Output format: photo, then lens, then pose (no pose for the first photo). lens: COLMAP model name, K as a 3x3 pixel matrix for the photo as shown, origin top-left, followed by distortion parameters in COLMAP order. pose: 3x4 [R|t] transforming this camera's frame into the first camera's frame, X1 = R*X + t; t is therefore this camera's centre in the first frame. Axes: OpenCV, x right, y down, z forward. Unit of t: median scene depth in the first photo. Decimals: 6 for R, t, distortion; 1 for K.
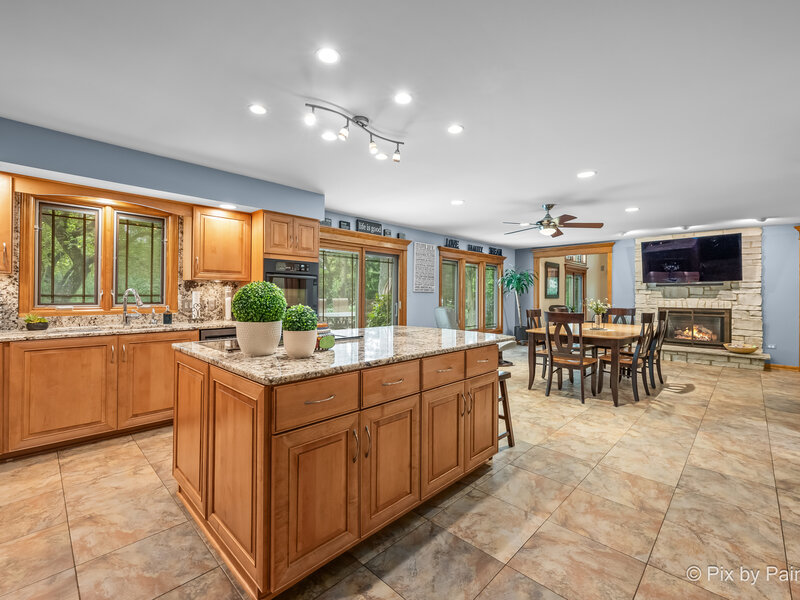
lens RADIAL K [[357.2, 0, 401.0], [0, 357.2, 294.6], [0, 0, 1]] dist [-0.000607, 0.000836]
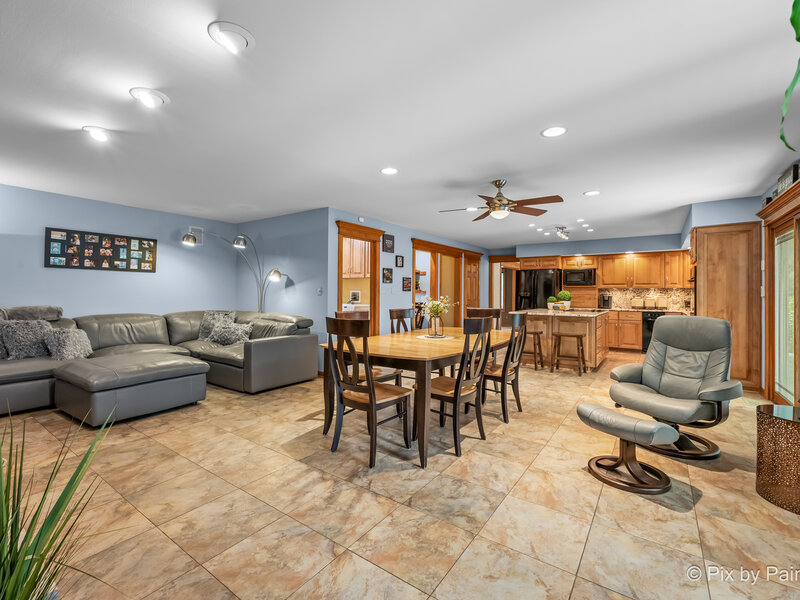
lens RADIAL K [[367.9, 0, 405.4], [0, 367.9, 294.3], [0, 0, 1]] dist [0.012251, 0.000208]
pose [[-0.985492, -0.012397, -0.169269, 0.592642], [-0.012471, 0.999922, -0.000624, 0.006936], [0.169263, 0.001496, -0.985570, 1.392455]]
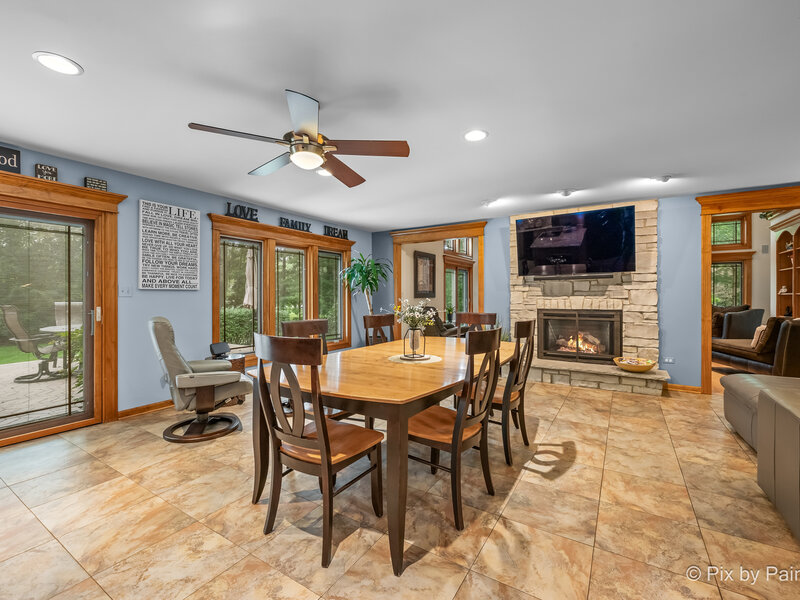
lens RADIAL K [[357.2, 0, 401.0], [0, 357.2, 294.6], [0, 0, 1]] dist [-0.000607, 0.000836]
pose [[0.977481, -0.007964, 0.210873, 0.335964], [0.007500, 0.999967, 0.003002, 0.002136], [-0.210890, -0.001352, 0.977509, 0.390945]]
